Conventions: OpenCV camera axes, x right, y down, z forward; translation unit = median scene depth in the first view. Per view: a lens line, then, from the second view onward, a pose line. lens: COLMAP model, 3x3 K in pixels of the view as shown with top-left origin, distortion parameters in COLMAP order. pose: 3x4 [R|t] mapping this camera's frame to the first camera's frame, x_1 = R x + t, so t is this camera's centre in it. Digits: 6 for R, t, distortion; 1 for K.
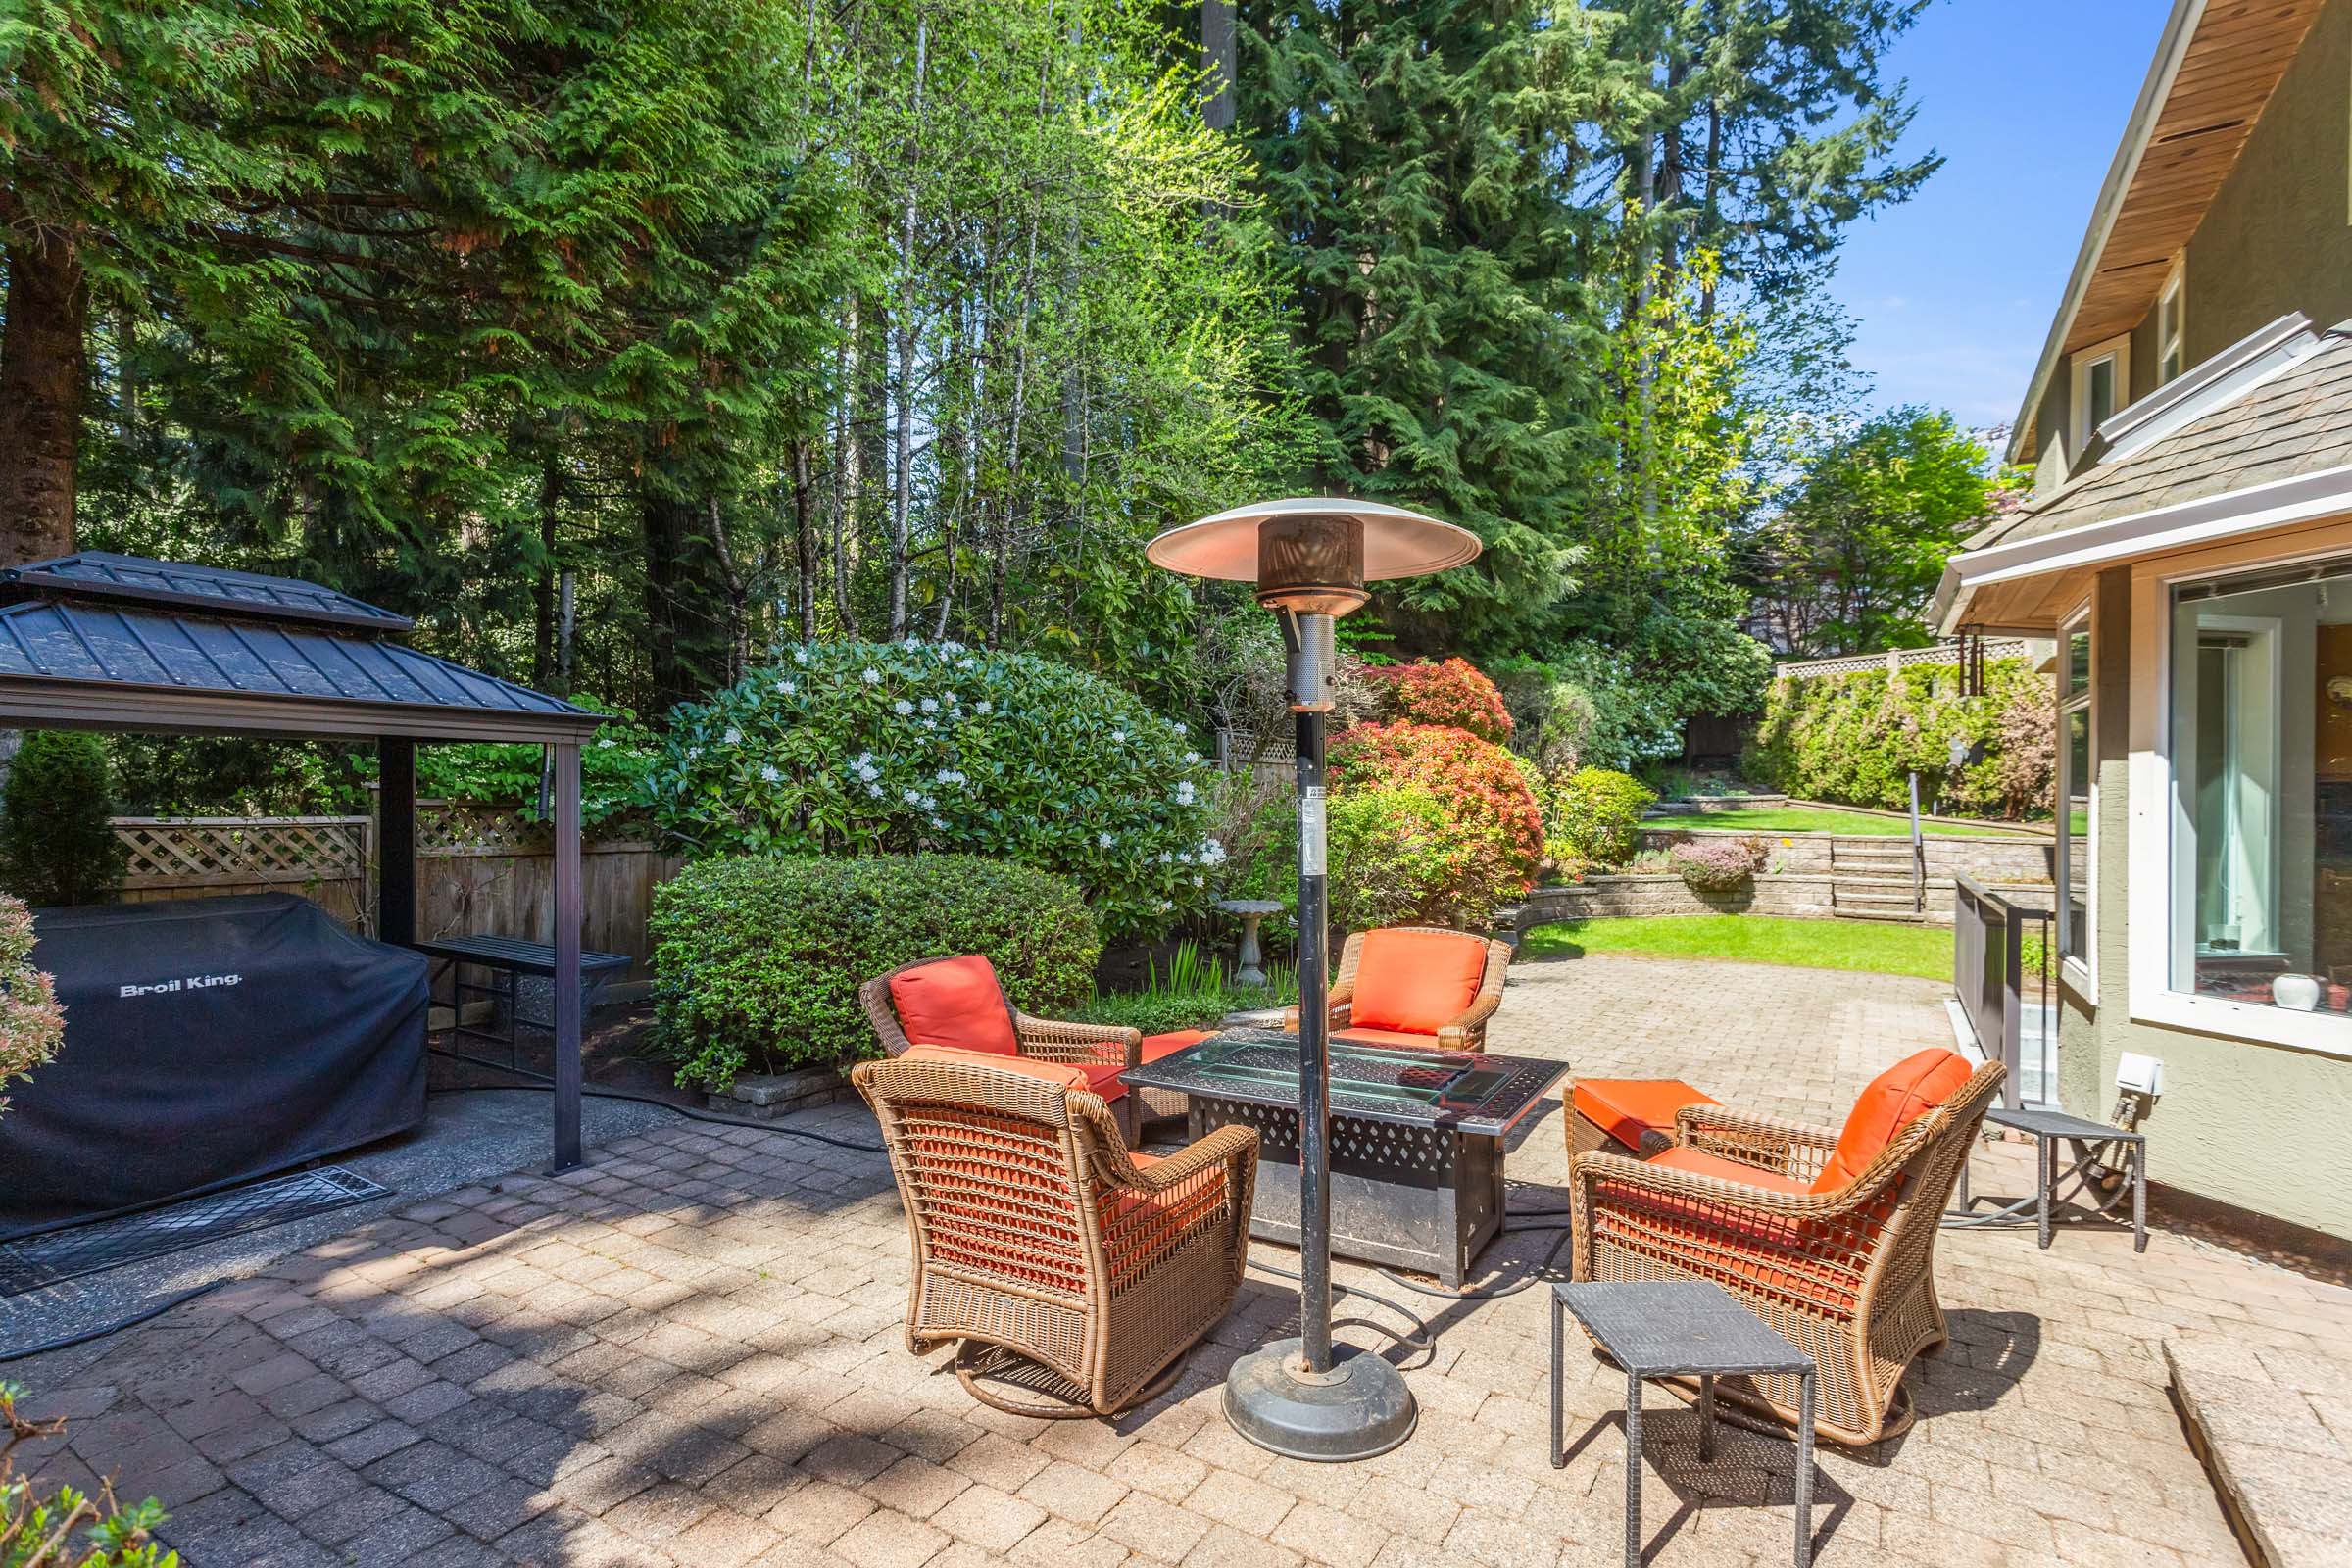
lens RADIAL K [[1140.9, 0, 1164.4], [0, 1140.9, 799.4], [0, 0, 1]] dist [0.005934, 0.001116]
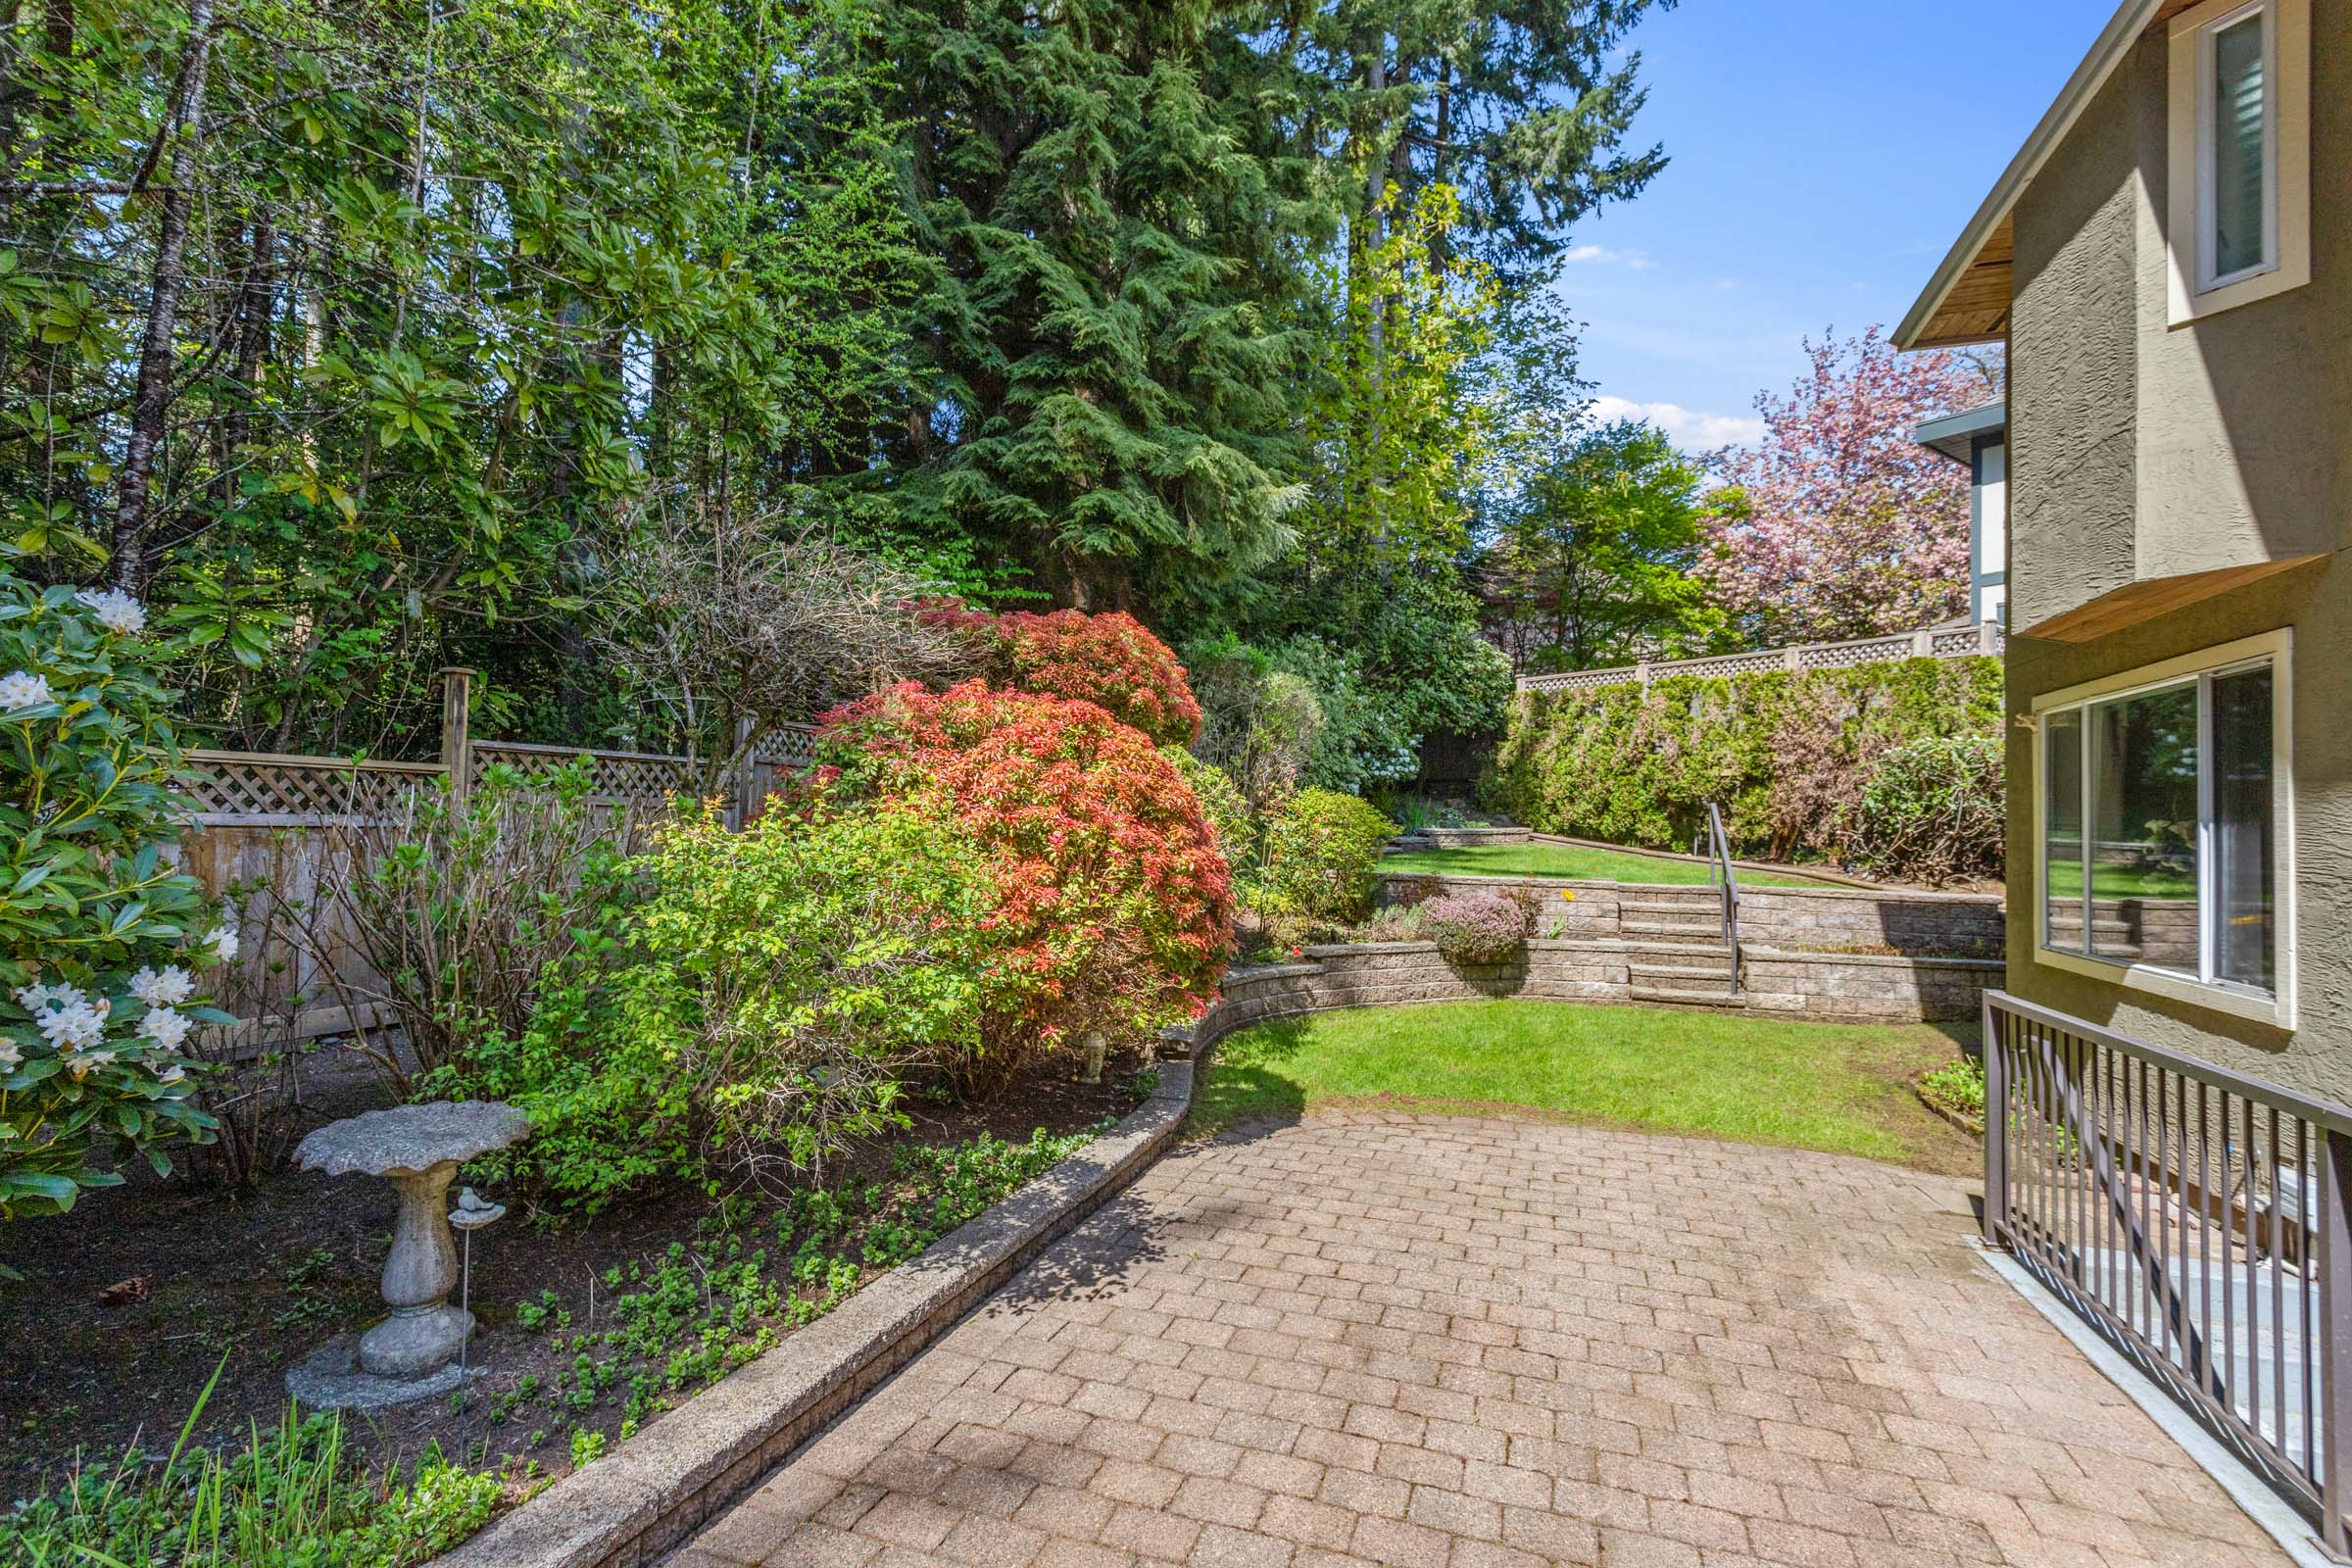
lens RADIAL K [[1140.9, 0, 1179.2], [0, 1140.9, 787.7], [0, 0, 1]] dist [0.005934, 0.001116]
pose [[0.970877, 0.019321, 0.238796, 0.112406], [-0.011673, 0.999374, -0.033398, -0.003069], [-0.239292, 0.029638, 0.970495, 0.304905]]
